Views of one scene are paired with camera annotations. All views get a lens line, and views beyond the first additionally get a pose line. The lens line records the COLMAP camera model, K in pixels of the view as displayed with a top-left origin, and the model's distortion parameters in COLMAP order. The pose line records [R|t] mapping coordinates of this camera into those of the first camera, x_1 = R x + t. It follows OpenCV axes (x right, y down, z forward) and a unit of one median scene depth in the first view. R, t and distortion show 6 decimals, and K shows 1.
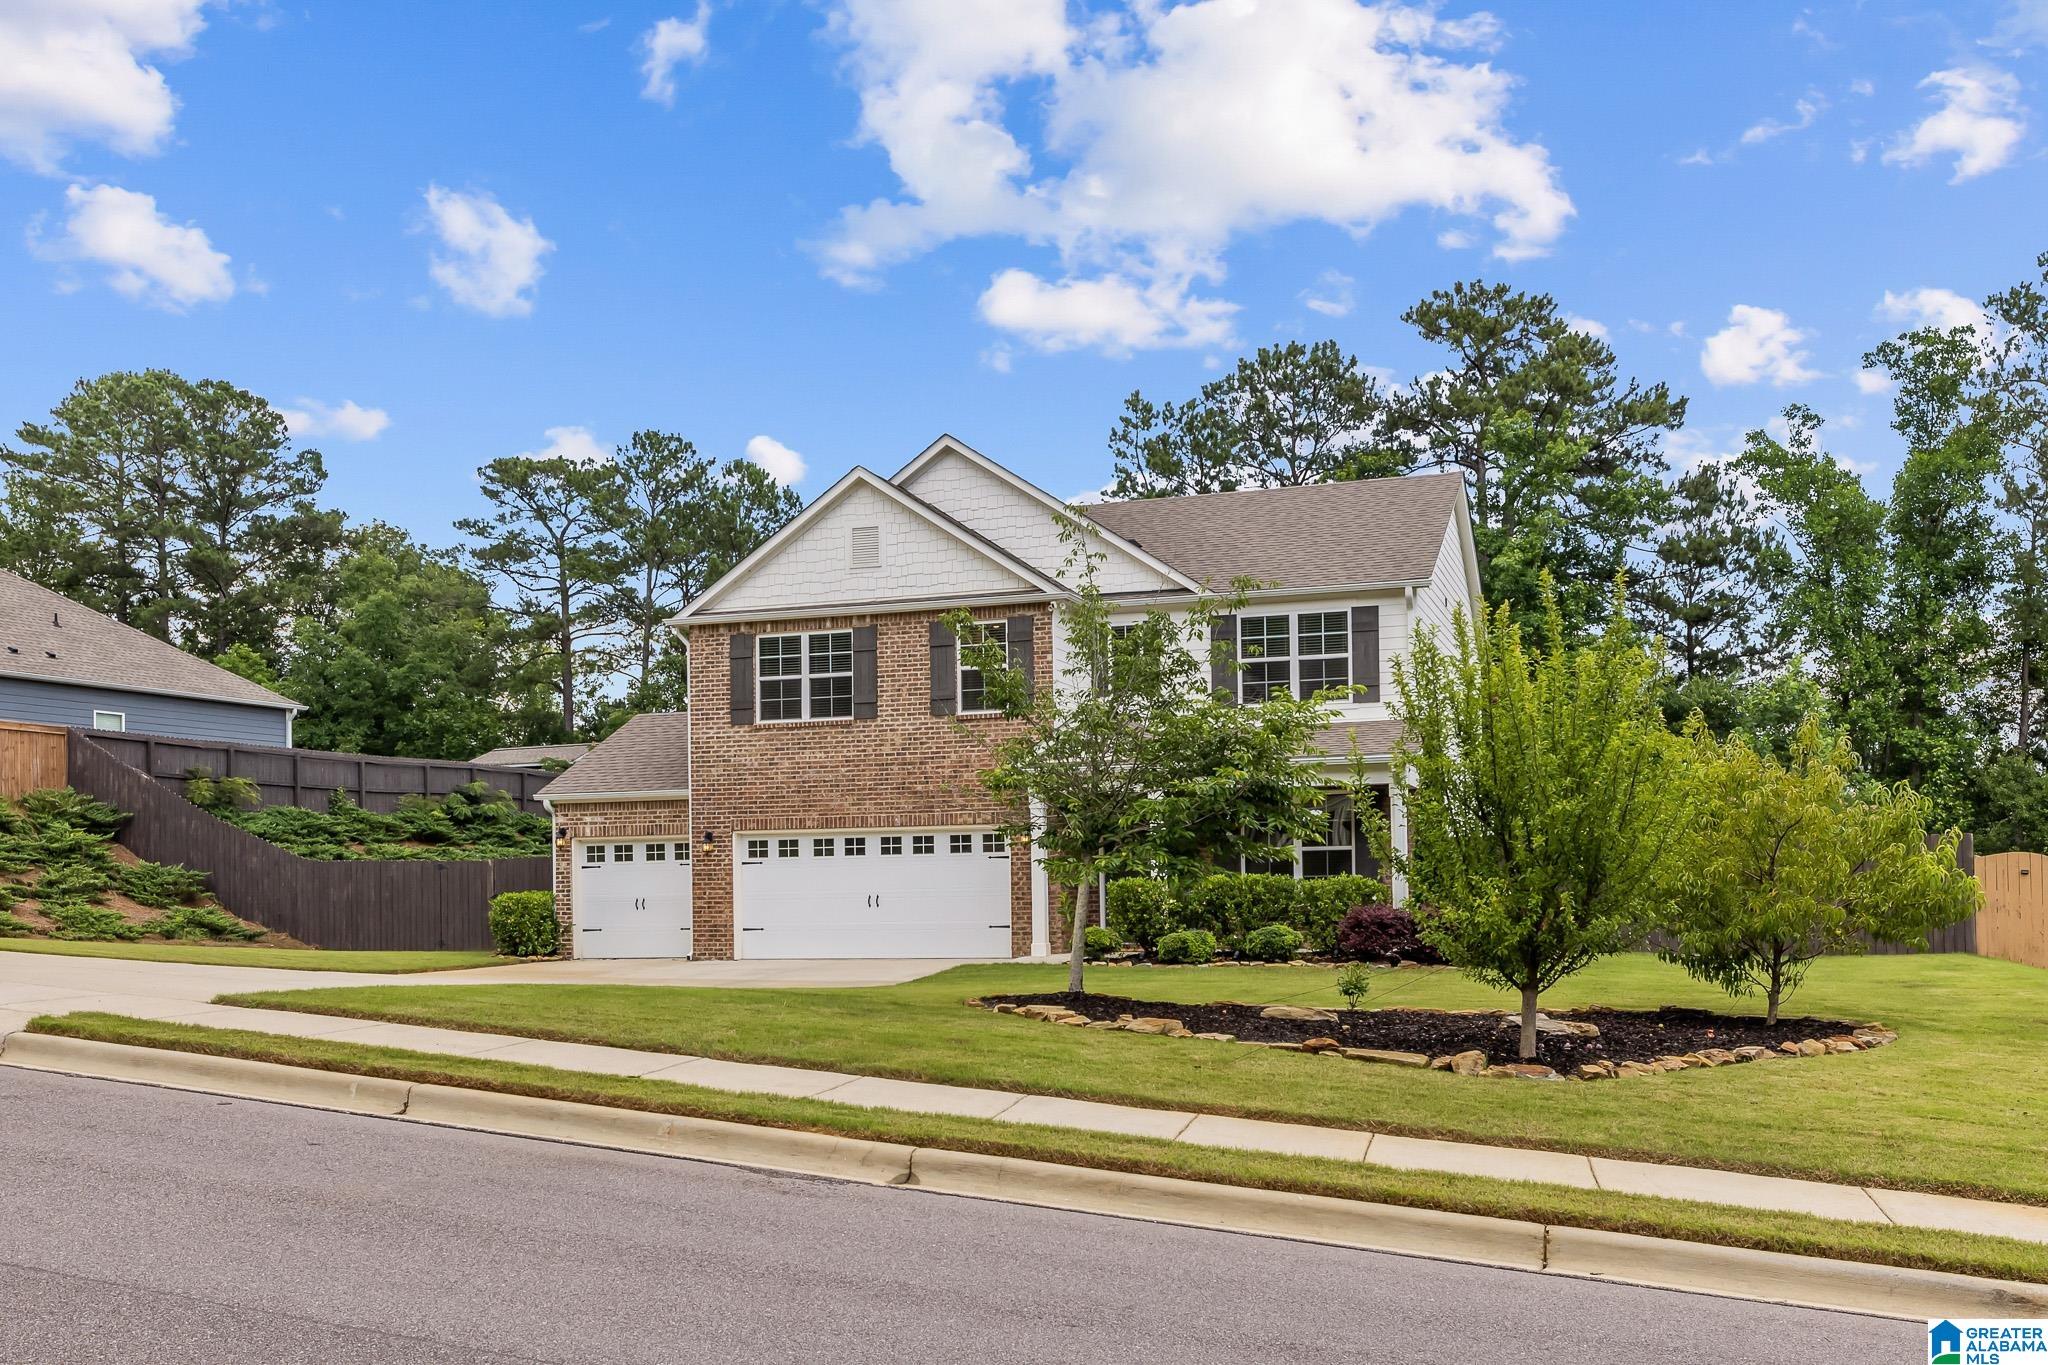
lens RADIAL K [[1778.2, 0, 1025.1], [0, 1778.2, 989.2], [0, 0, 1]] dist [0.000230, 0.003877]
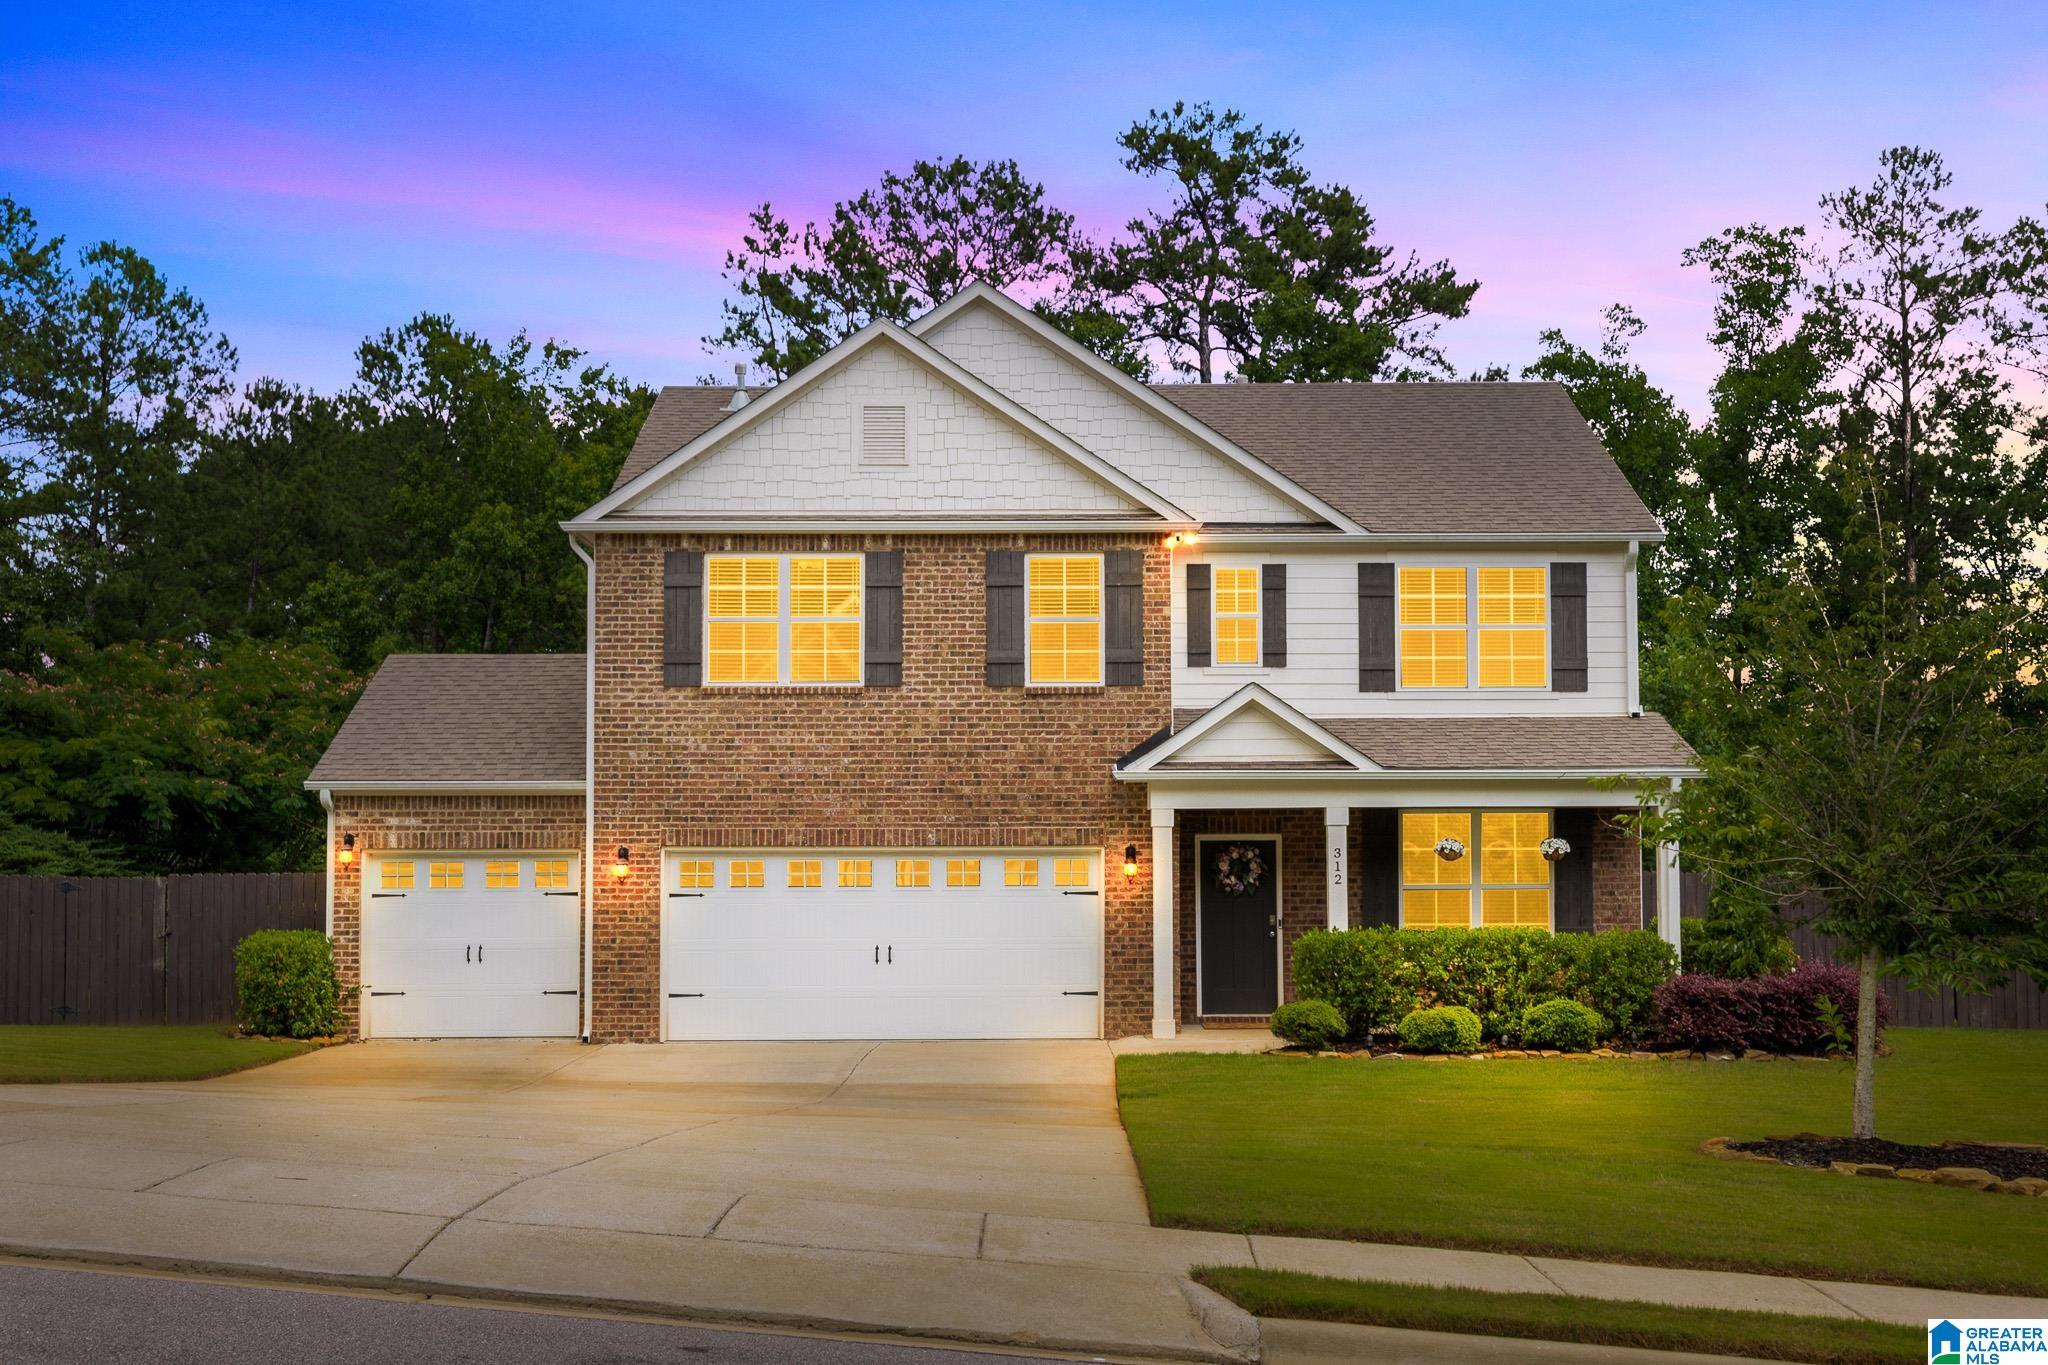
lens RADIAL K [[2459.8, 0, 1022.8], [0, 2459.8, 931.8], [0, 0, 1]] dist [-0.003404, -0.007566]
pose [[0.950186, 0.004578, 0.311651, -0.324725], [0.005650, 0.999475, -0.031910, -0.027902], [-0.311633, 0.032081, 0.949661, 0.094530]]
